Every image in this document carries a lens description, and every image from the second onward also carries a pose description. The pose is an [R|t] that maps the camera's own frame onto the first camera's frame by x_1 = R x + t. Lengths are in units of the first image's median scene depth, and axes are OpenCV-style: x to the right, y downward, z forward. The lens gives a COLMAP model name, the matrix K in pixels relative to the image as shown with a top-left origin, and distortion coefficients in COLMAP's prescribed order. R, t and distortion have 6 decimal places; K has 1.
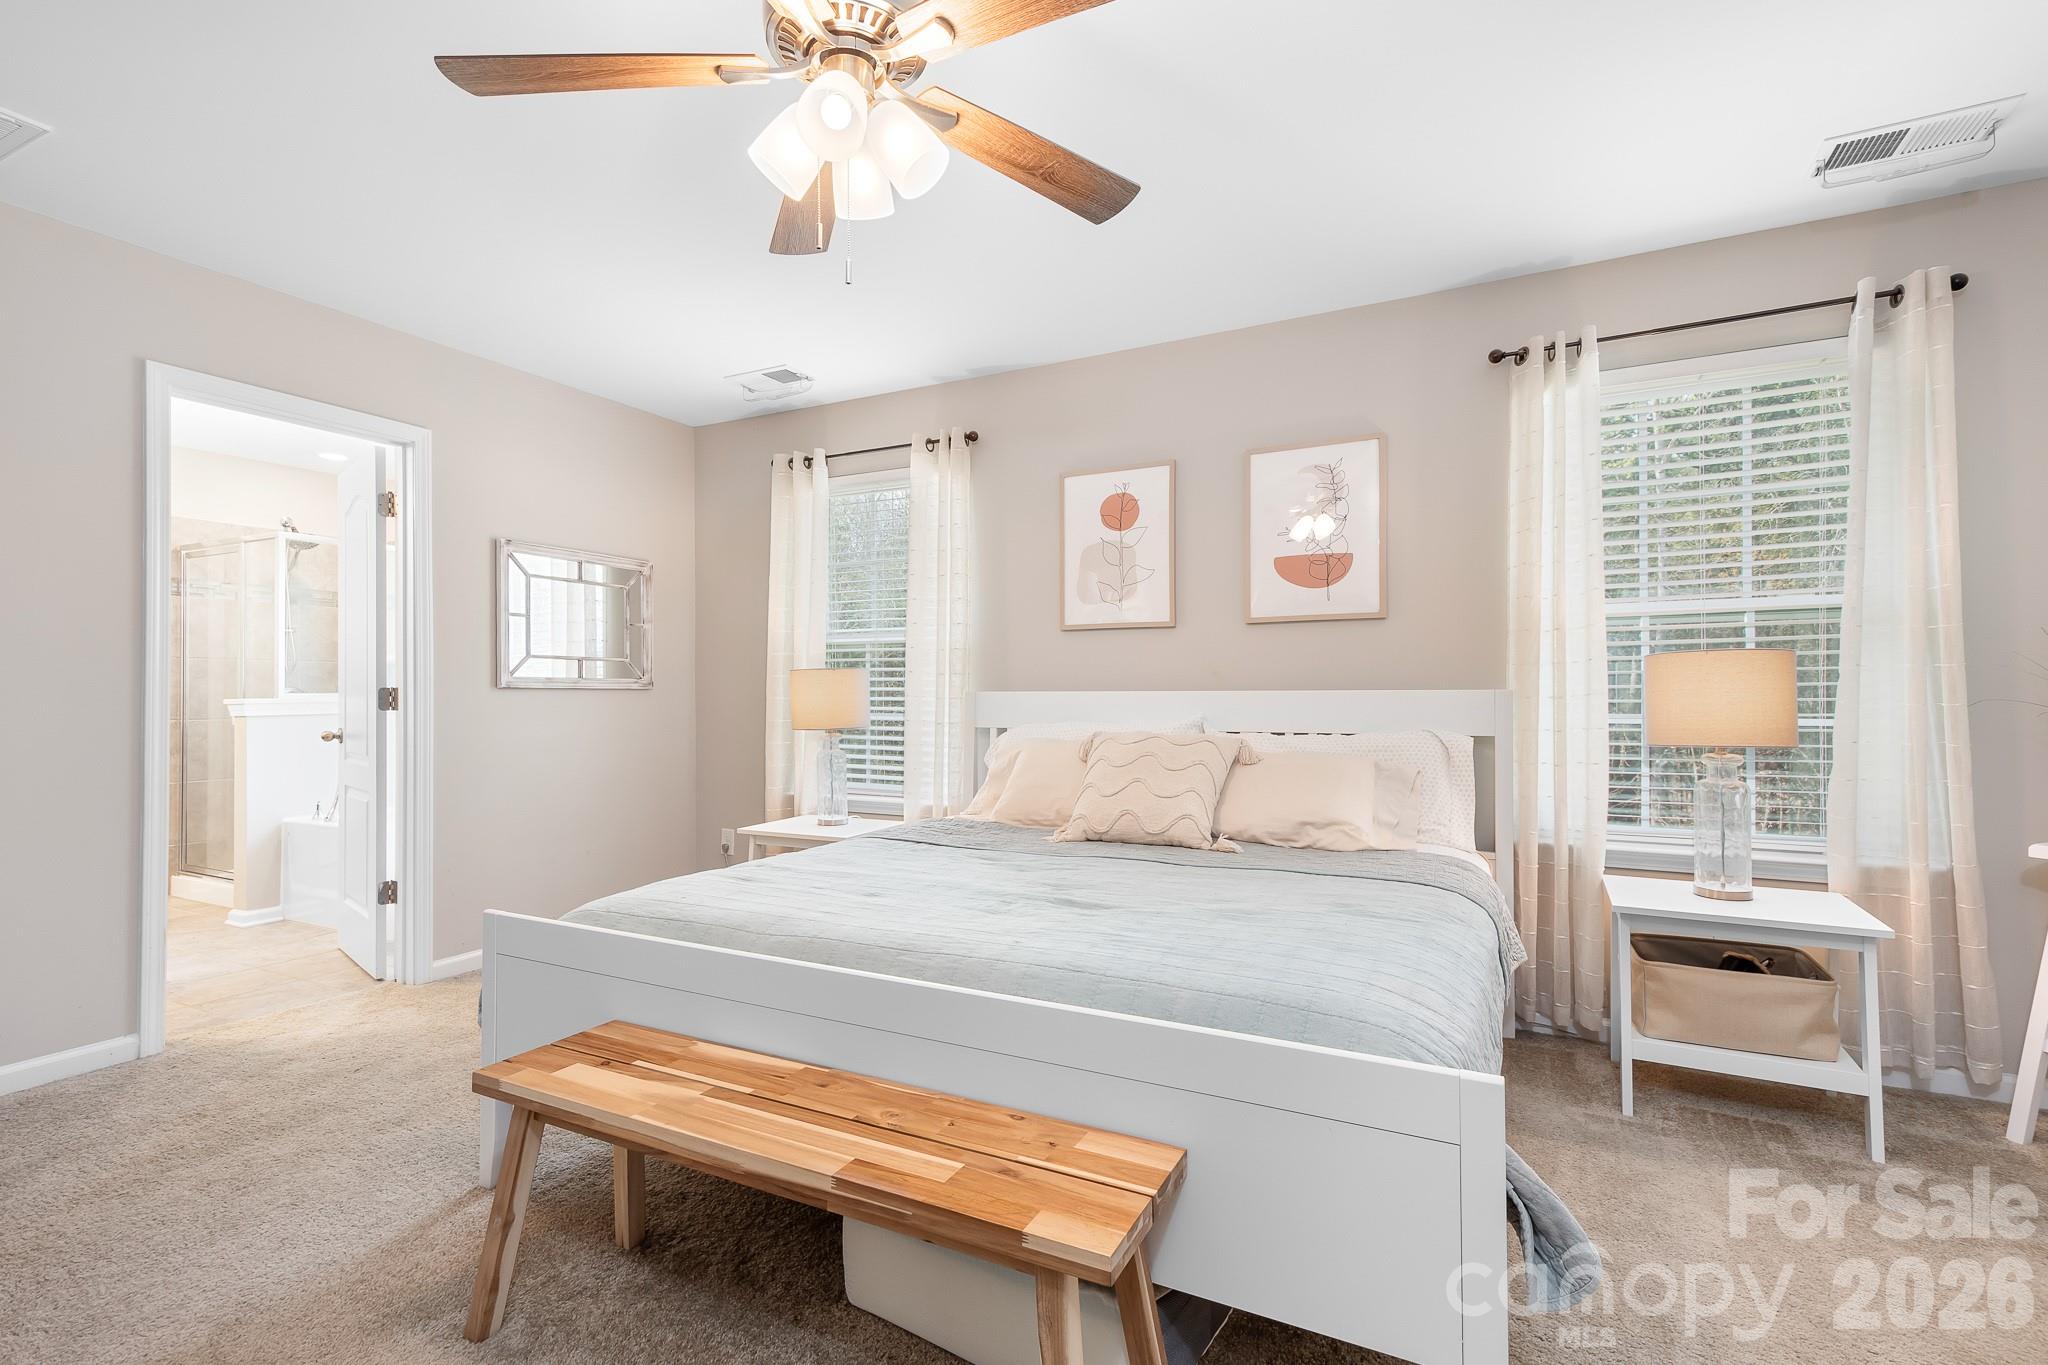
lens RADIAL K [[926.9, 0, 1022.4], [0, 926.9, 686.5], [0, 0, 1]] dist [0.005607, 0.000360]
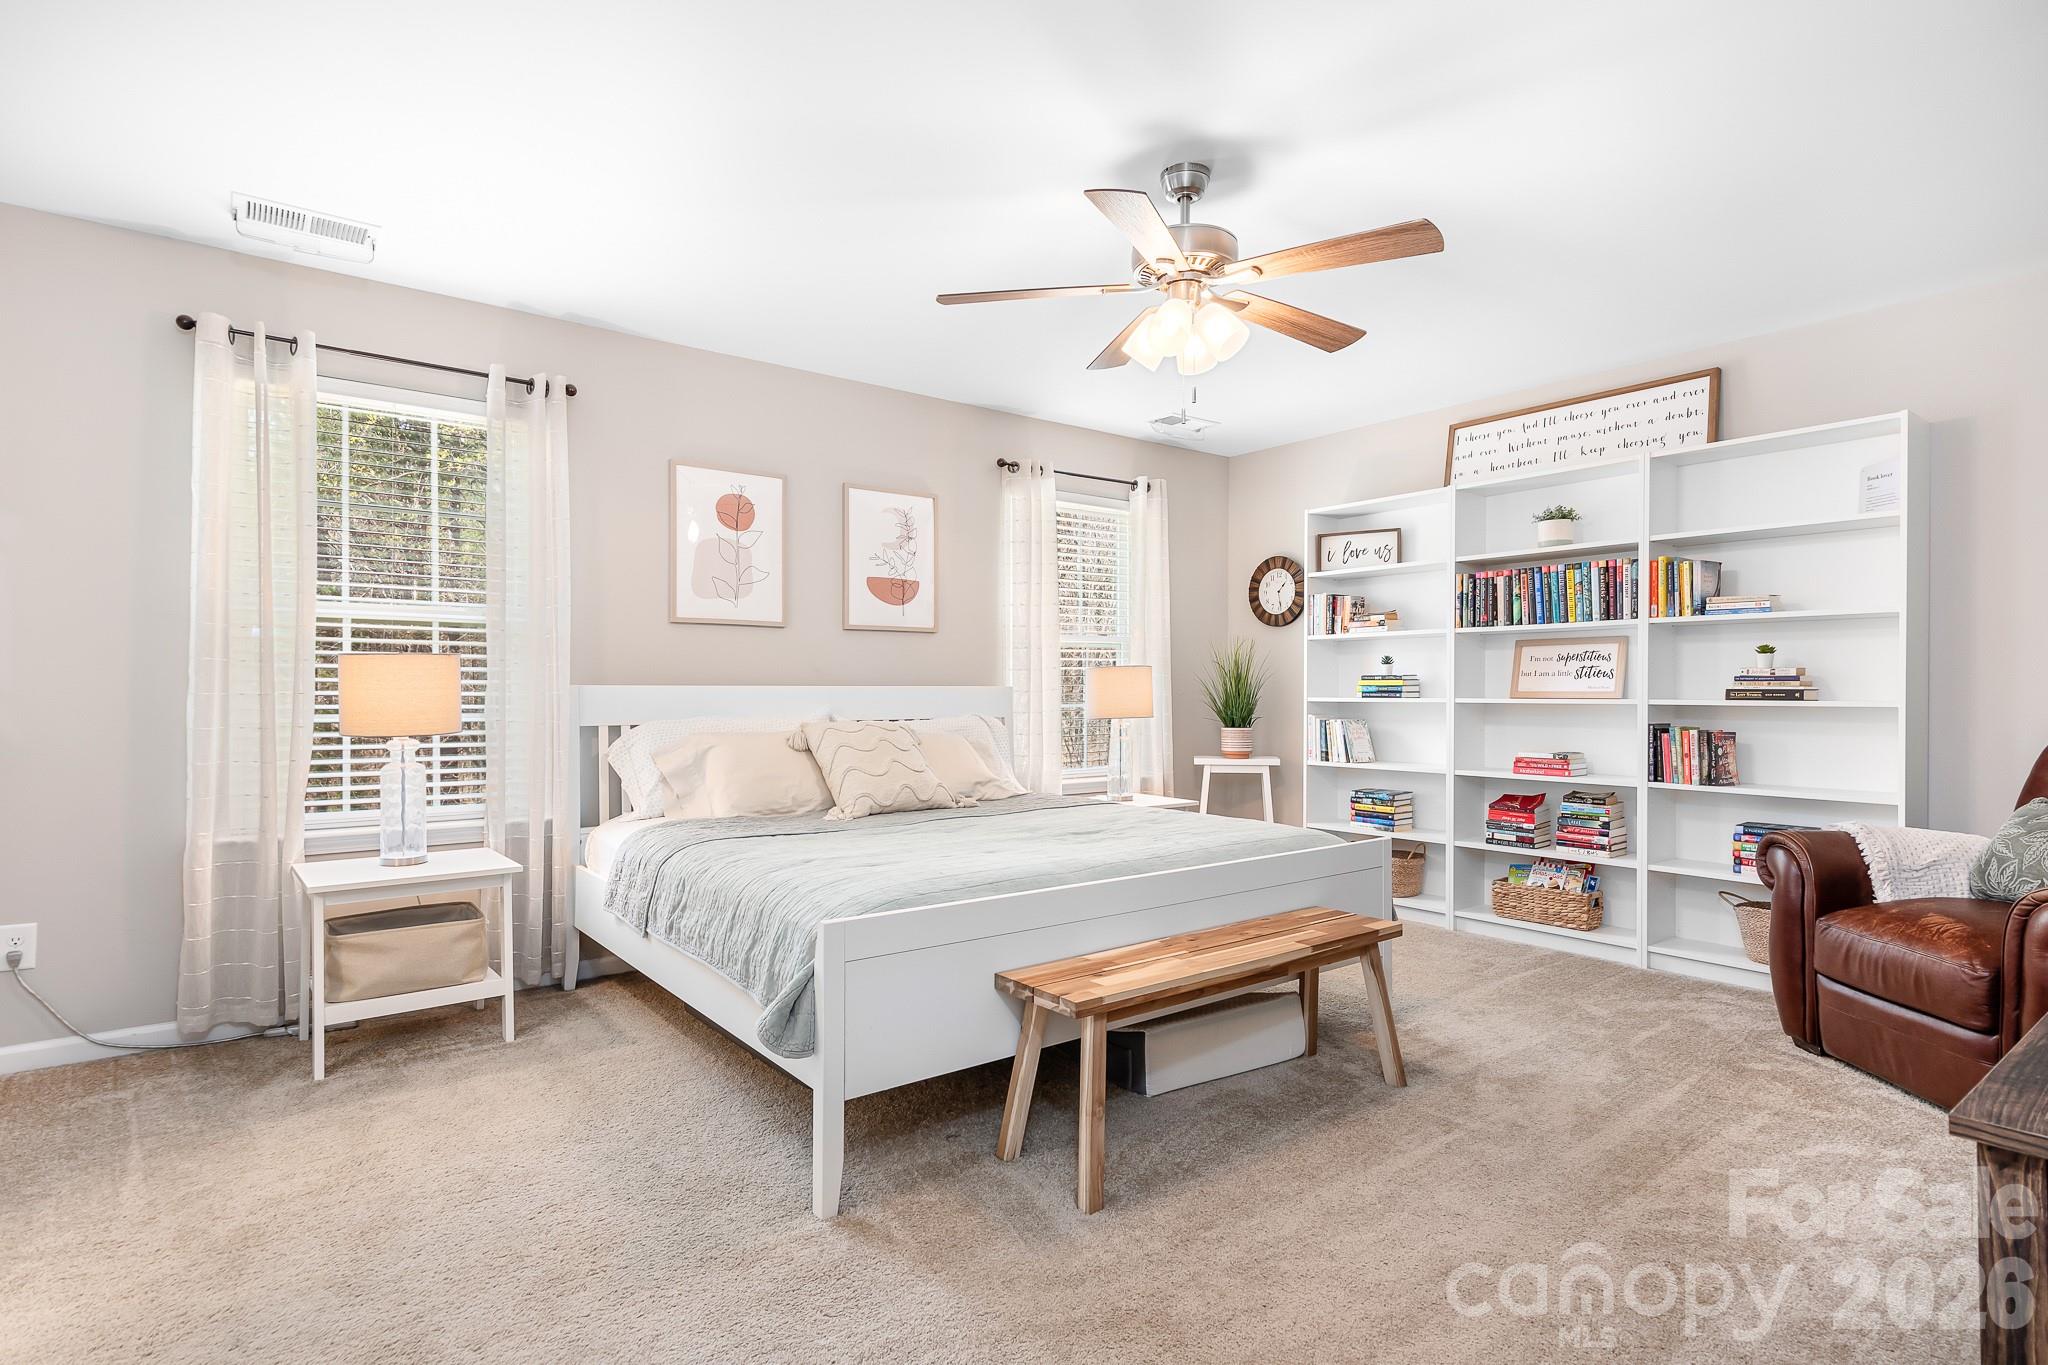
lens RADIAL K [[1050.5, 0, 1015.0], [0, 1050.5, 691.1], [0, 0, 1]] dist [0.001761, -0.000245]
pose [[0.417864, -0.000674, 0.908509, -0.849090], [-0.010284, 0.999932, 0.005472, 0.001294], [-0.908451, -0.011630, 0.417829, 0.231620]]
